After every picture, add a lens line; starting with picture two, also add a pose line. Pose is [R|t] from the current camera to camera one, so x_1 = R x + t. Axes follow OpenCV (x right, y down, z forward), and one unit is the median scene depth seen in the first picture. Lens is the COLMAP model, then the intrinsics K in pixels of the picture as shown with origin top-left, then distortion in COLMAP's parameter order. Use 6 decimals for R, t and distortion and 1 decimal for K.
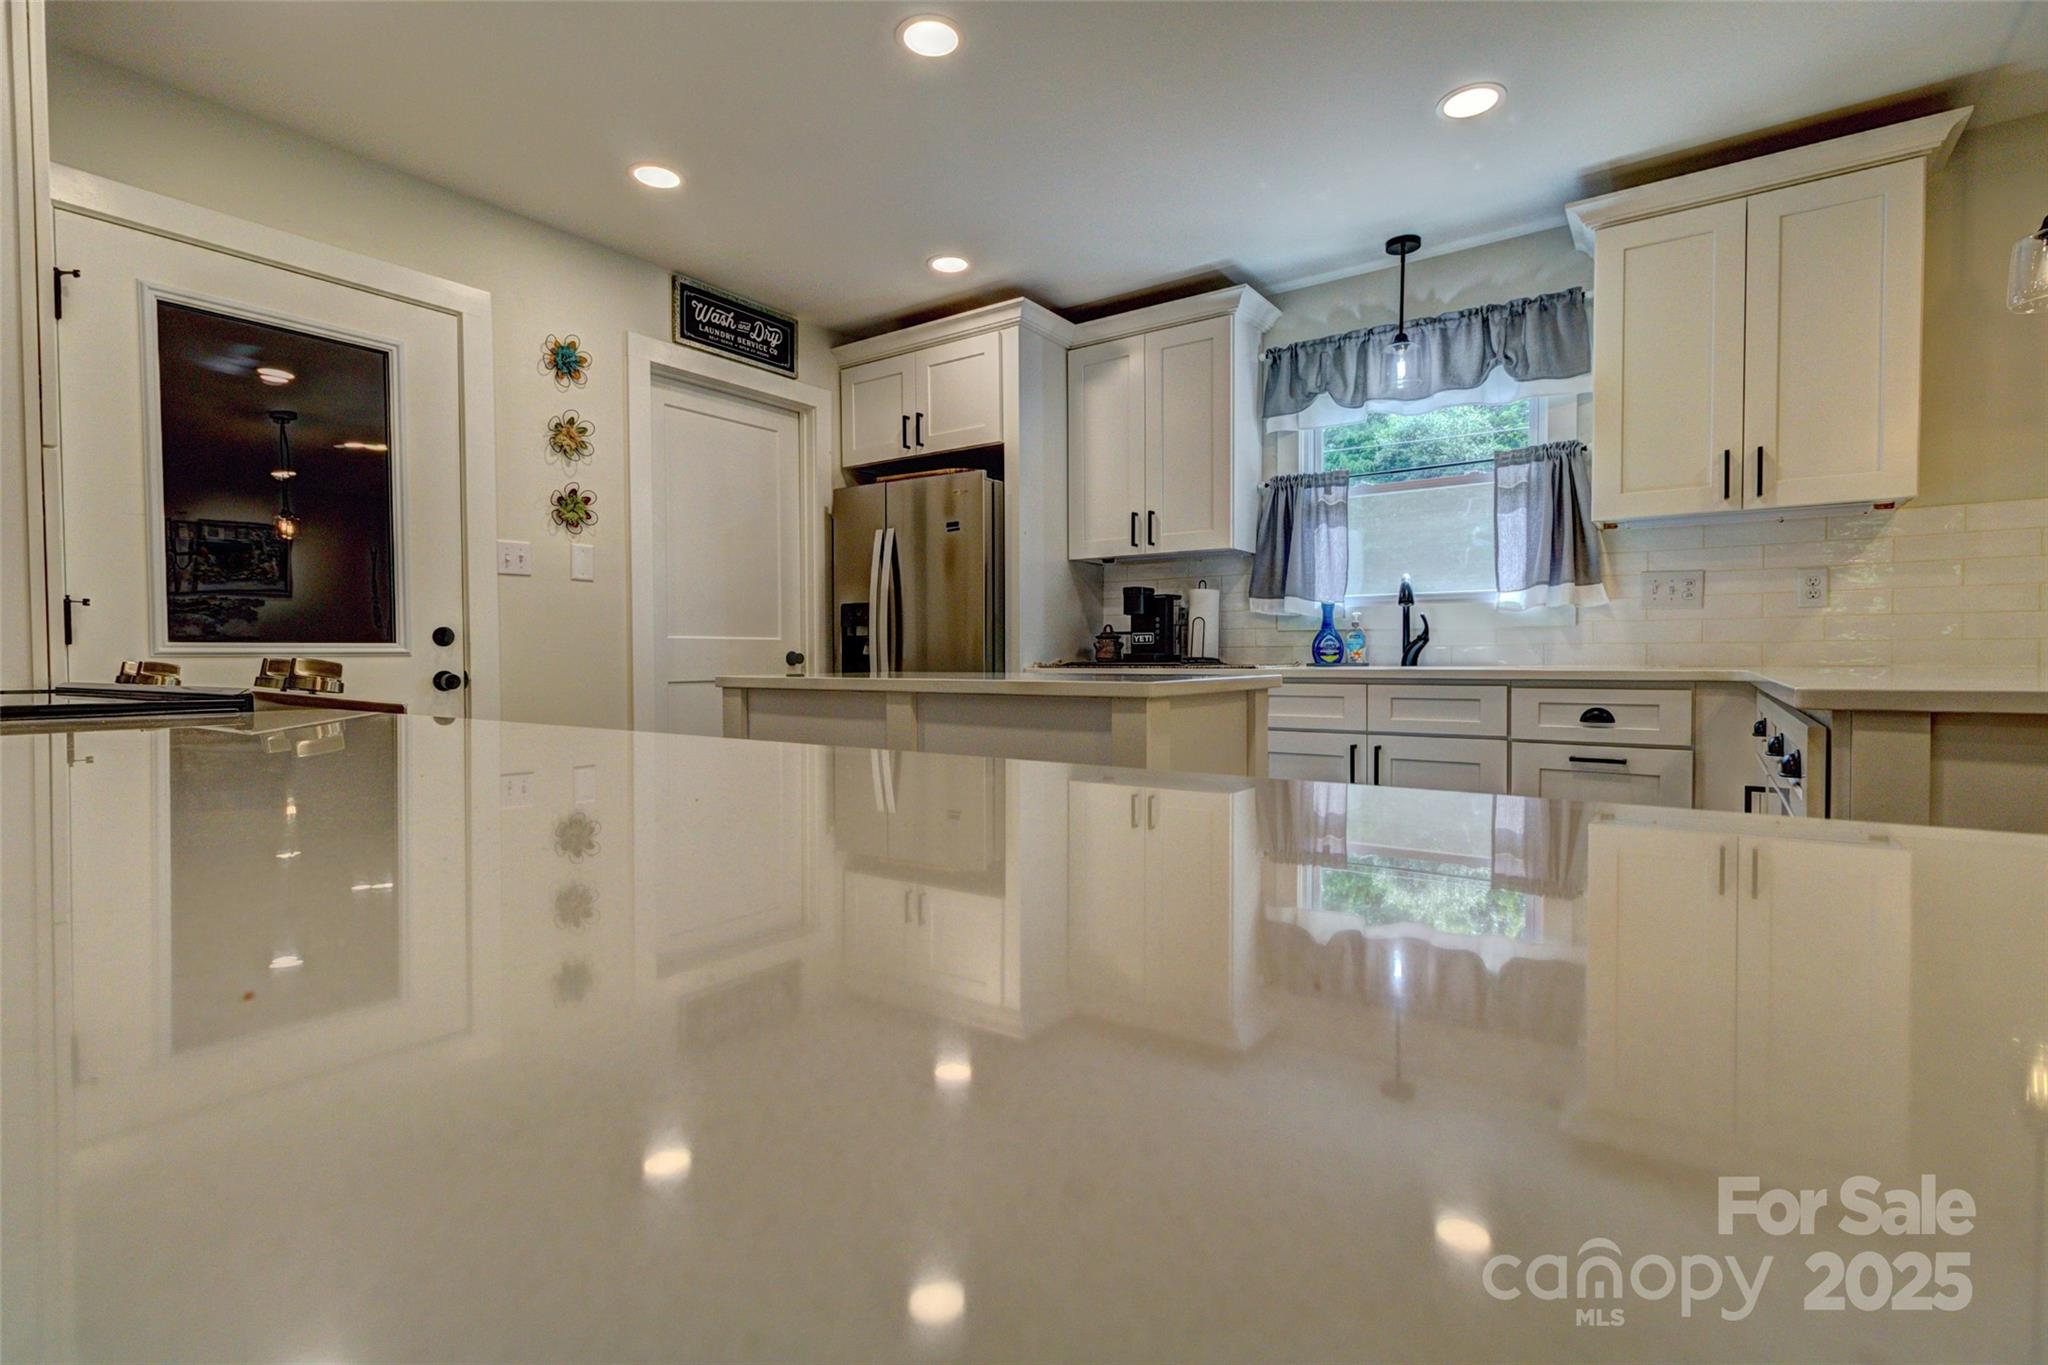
lens RADIAL K [[945.3, 0, 1025.8], [0, 945.3, 675.2], [0, 0, 1]] dist [0.001214, 0.000707]
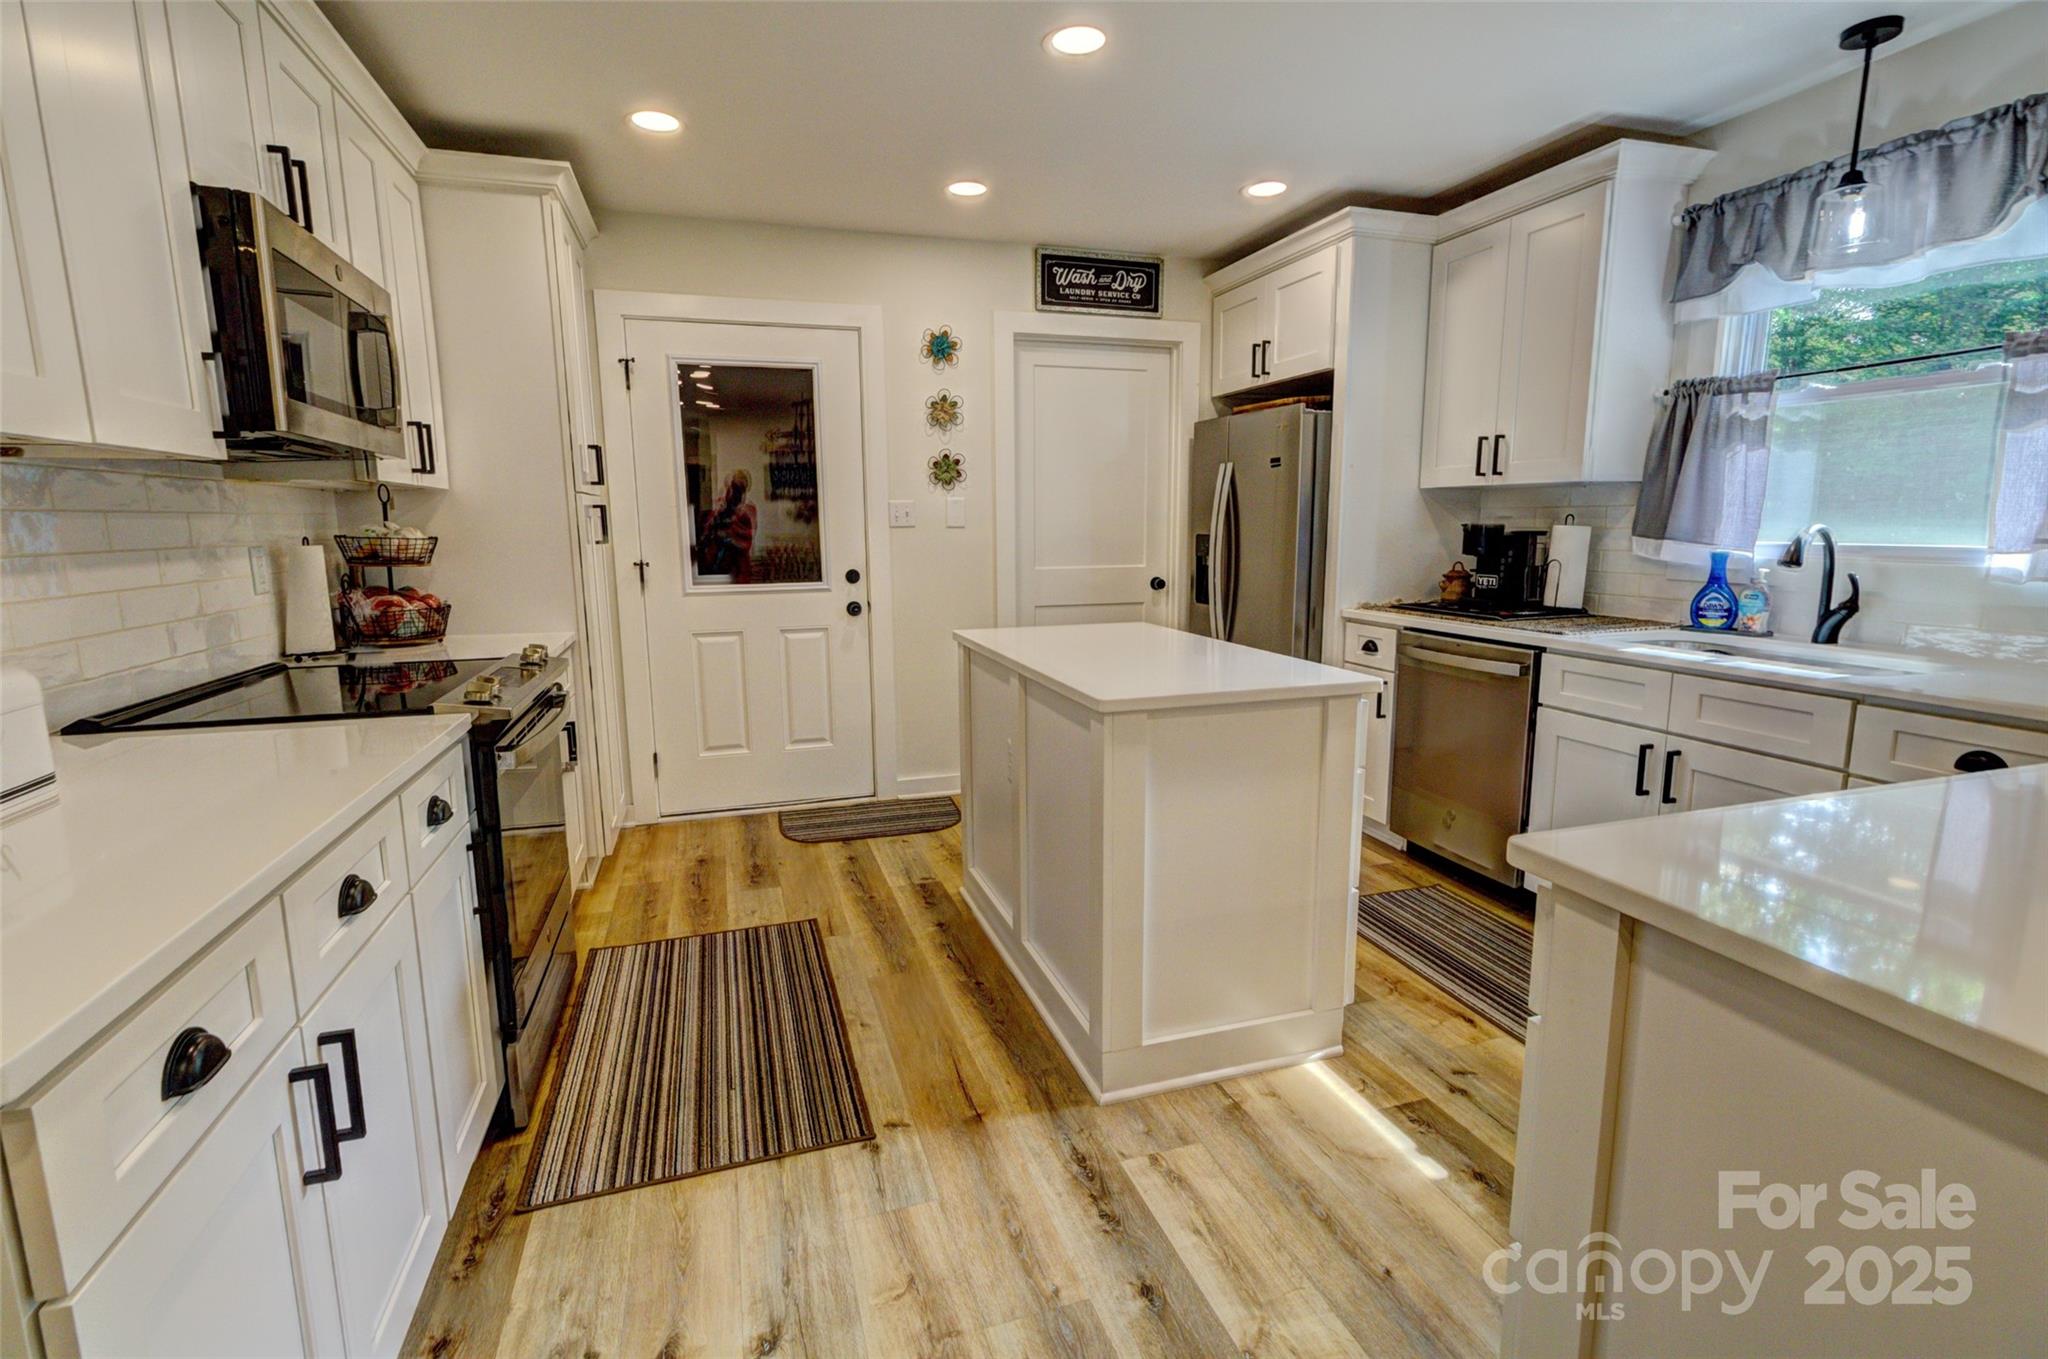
lens RADIAL K [[945.3, 0, 1025.8], [0, 945.3, 672.2], [0, 0, 1]] dist [0.001214, 0.000707]
pose [[0.803005, 0.093485, -0.588595, 0.319163], [-0.009615, 0.989524, 0.144047, -0.081421], [0.595895, -0.110012, 0.795491, 0.036176]]
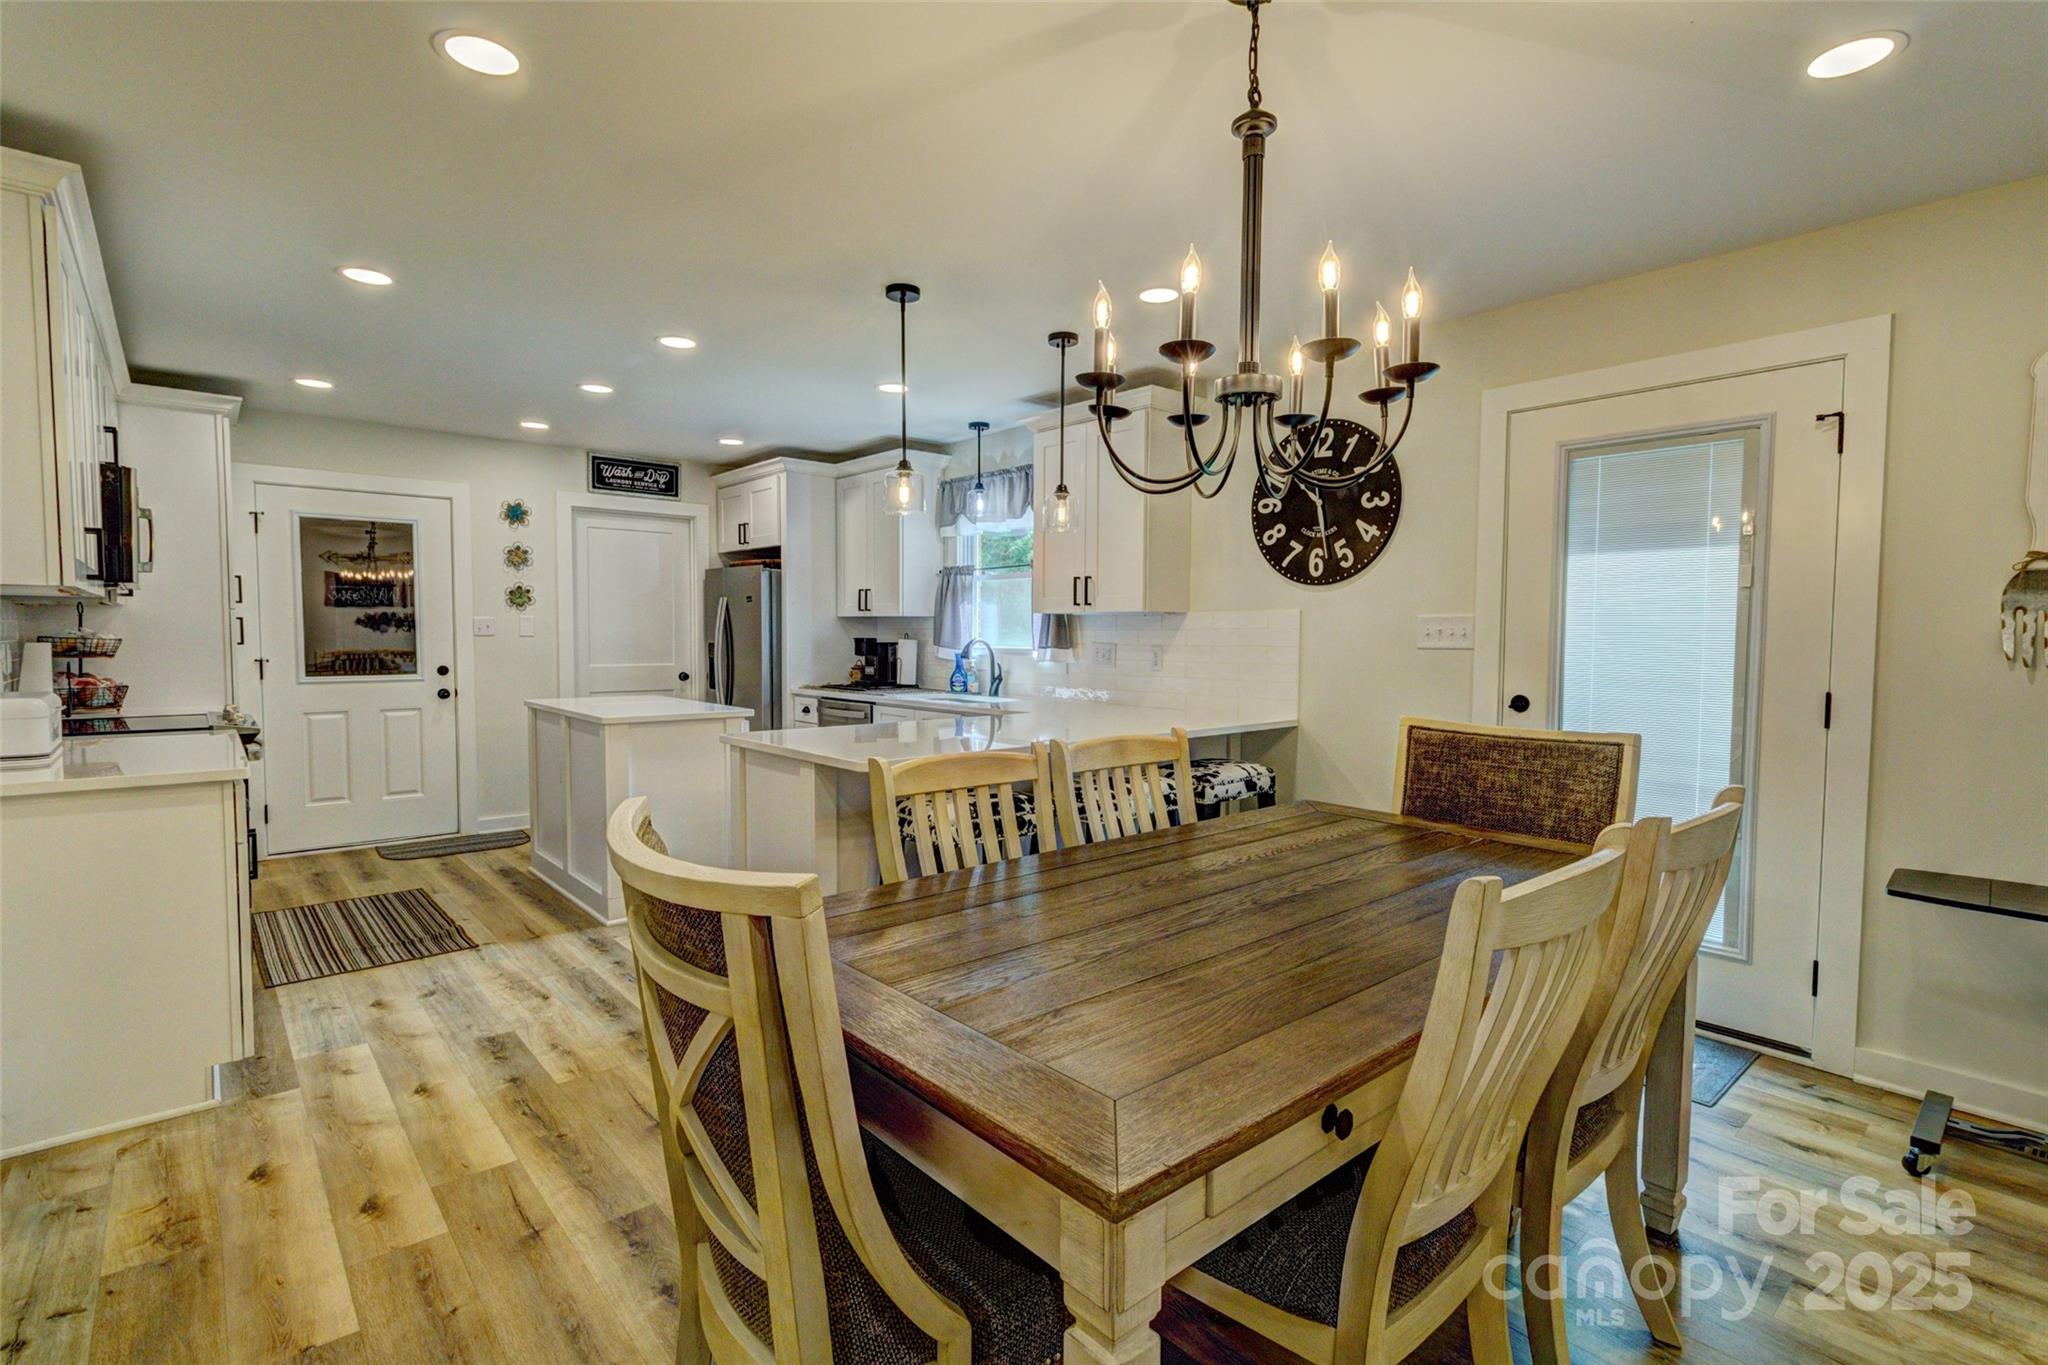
lens RADIAL K [[941.3, 0, 1022.2], [0, 941.3, 685.2], [0, 0, 1]] dist [0.001767, 0.000214]
pose [[0.973103, 0.023834, -0.229135, 0.749287], [-0.016384, 0.999275, 0.034360, -0.075249], [0.229788, -0.029682, 0.972788, -0.451765]]
